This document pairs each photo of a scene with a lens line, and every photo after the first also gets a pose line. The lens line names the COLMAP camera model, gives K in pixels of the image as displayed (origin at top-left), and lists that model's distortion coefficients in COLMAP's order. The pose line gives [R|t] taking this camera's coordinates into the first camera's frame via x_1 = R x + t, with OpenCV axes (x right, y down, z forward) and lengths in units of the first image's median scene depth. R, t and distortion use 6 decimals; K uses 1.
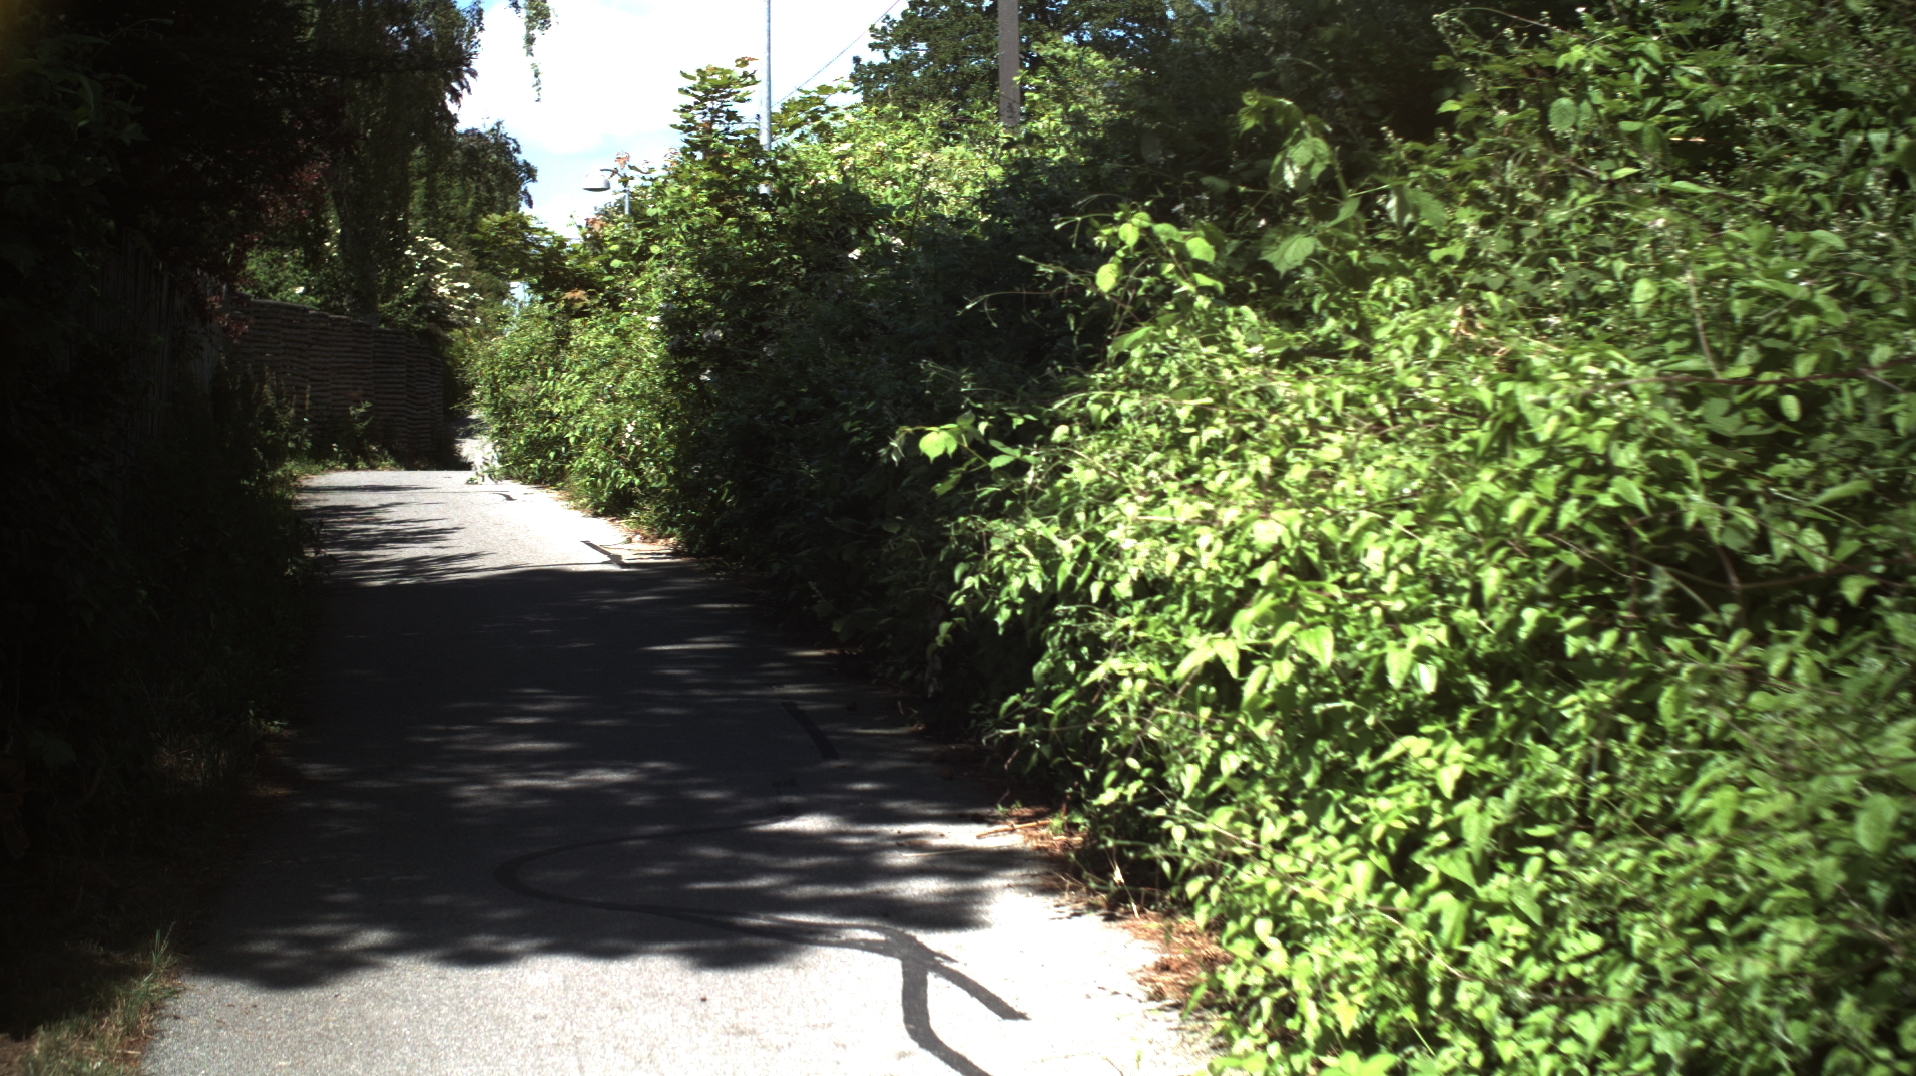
lens RADIAL K [[3430.3, 0, 961.2], [0, 3430.3, 542.0], [0, 0, 1]] dist [-0.321200, 0.000000]
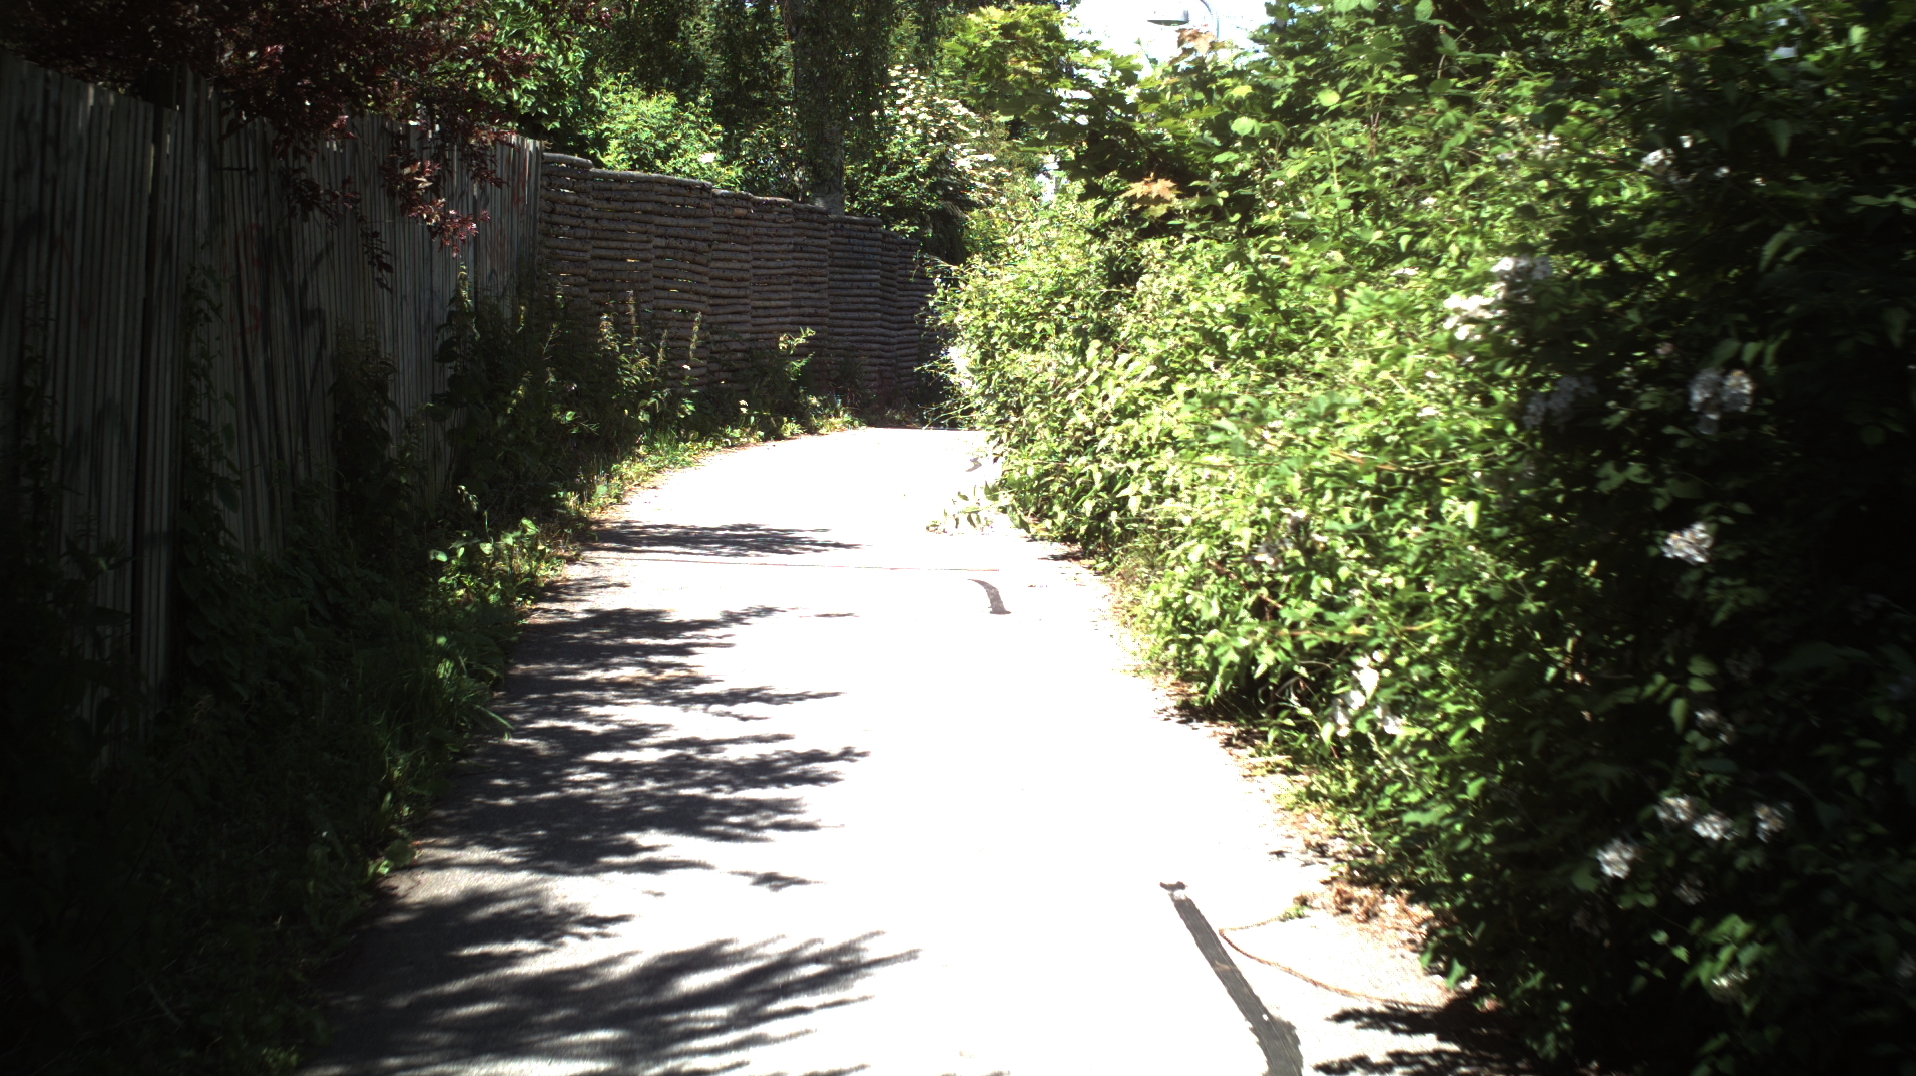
lens RADIAL K [[3430.3, 0, 966.0], [0, 3430.3, 539.6], [0, 0, 1]] dist [-0.321200, 0.000000]
pose [[0.987444, 0.048305, -0.150405, -0.070792], [-0.043198, 0.998379, 0.037045, -0.043809], [0.151950, -0.030083, 0.987930, 0.572729]]
